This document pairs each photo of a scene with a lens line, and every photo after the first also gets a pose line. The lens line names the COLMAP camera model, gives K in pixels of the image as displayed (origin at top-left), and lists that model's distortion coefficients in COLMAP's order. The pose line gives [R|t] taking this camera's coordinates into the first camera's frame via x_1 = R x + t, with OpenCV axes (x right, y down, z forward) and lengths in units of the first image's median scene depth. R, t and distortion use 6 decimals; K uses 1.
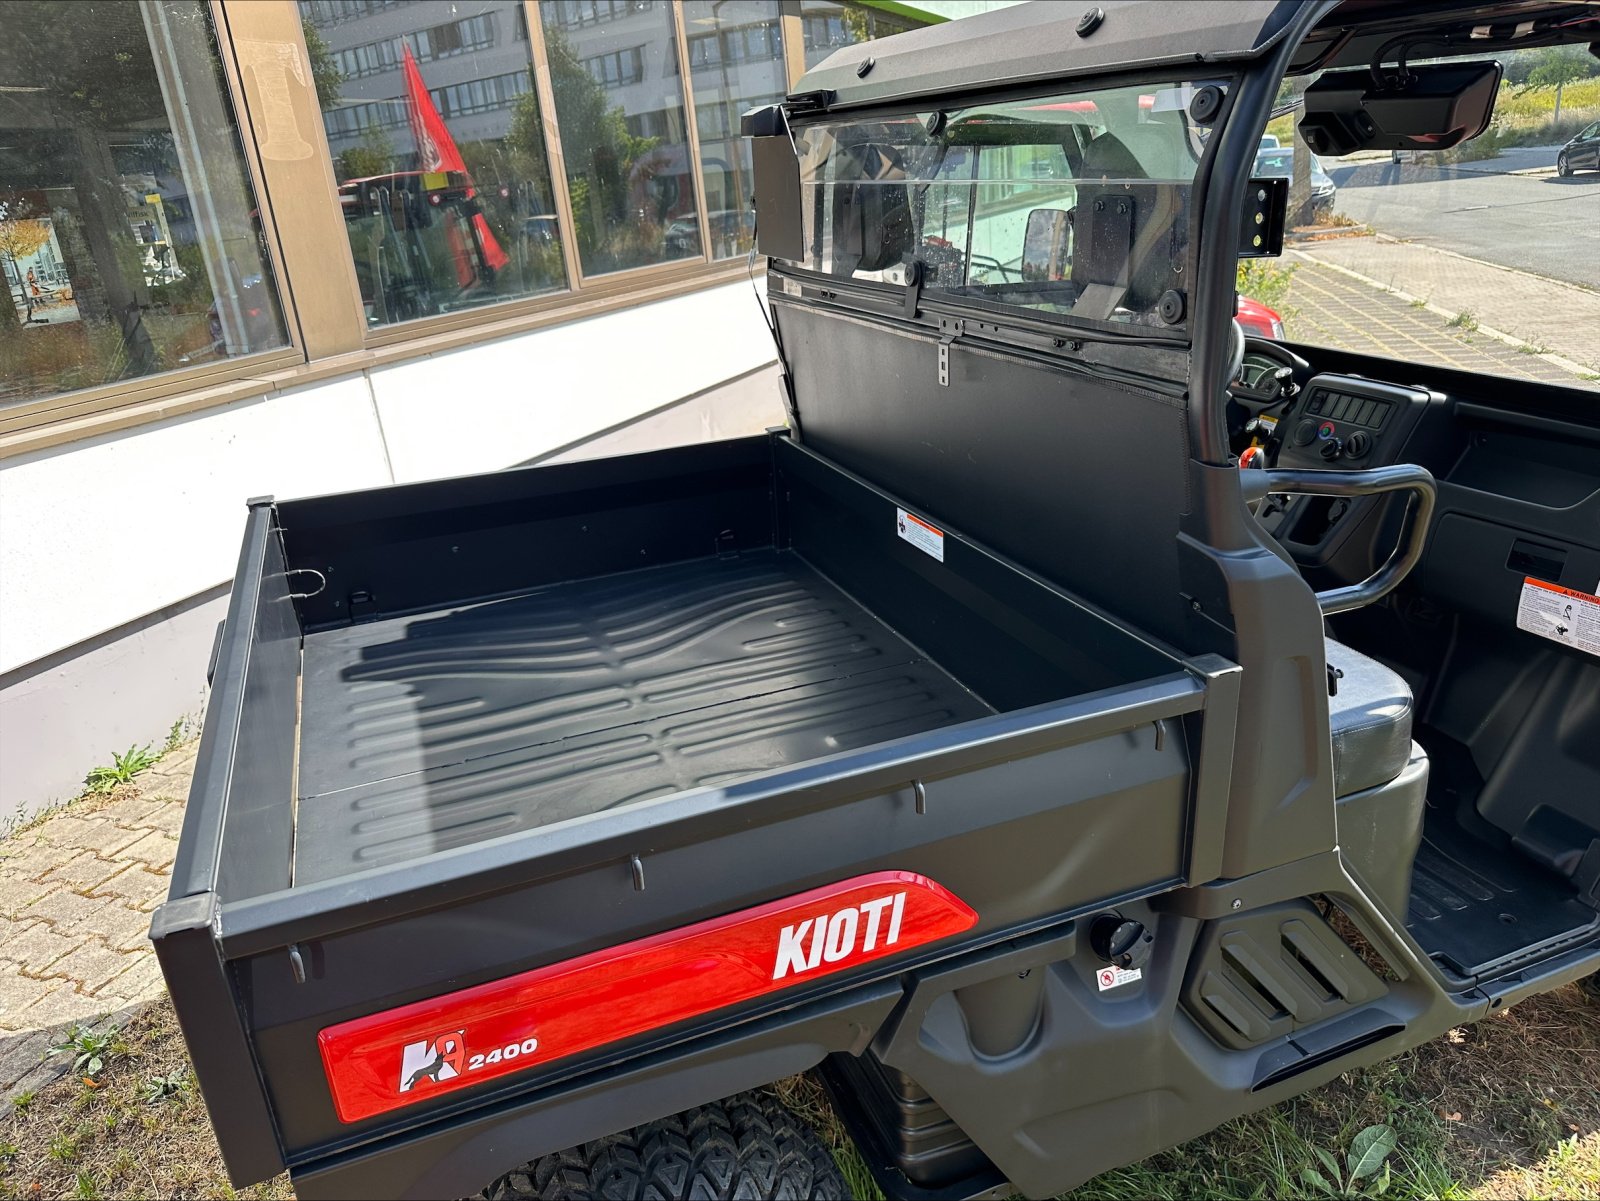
lens RADIAL K [[1155.1, 0, 790.1], [0, 1155.1, 599.6], [0, 0, 1]] dist [0.017709, -0.032406]
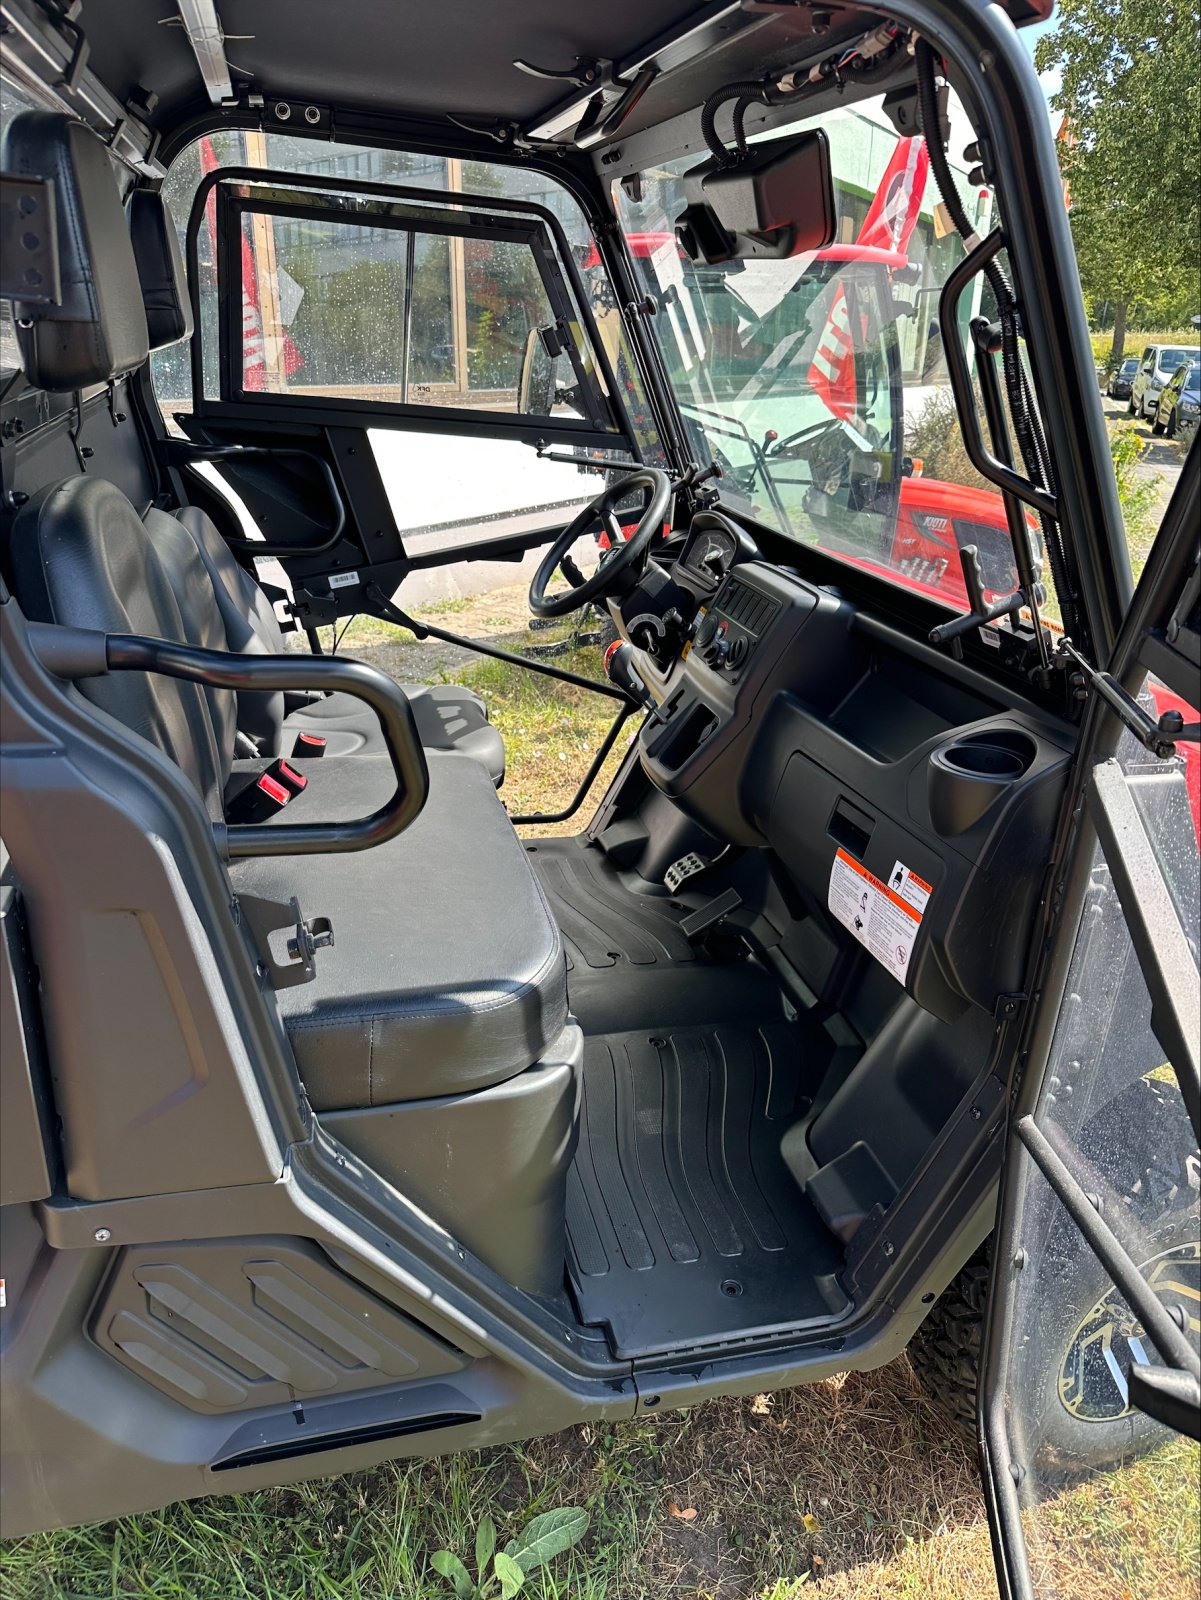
lens RADIAL K [[1151.2, 0, 555.1], [0, 1151.2, 801.1], [0, 0, 1]] dist [0.018602, -0.034434]
pose [[0.986593, 0.140528, -0.082977, 0.524489], [-0.137713, 0.989714, 0.038760, -0.054450], [0.087571, -0.026813, 0.995797, 0.242445]]
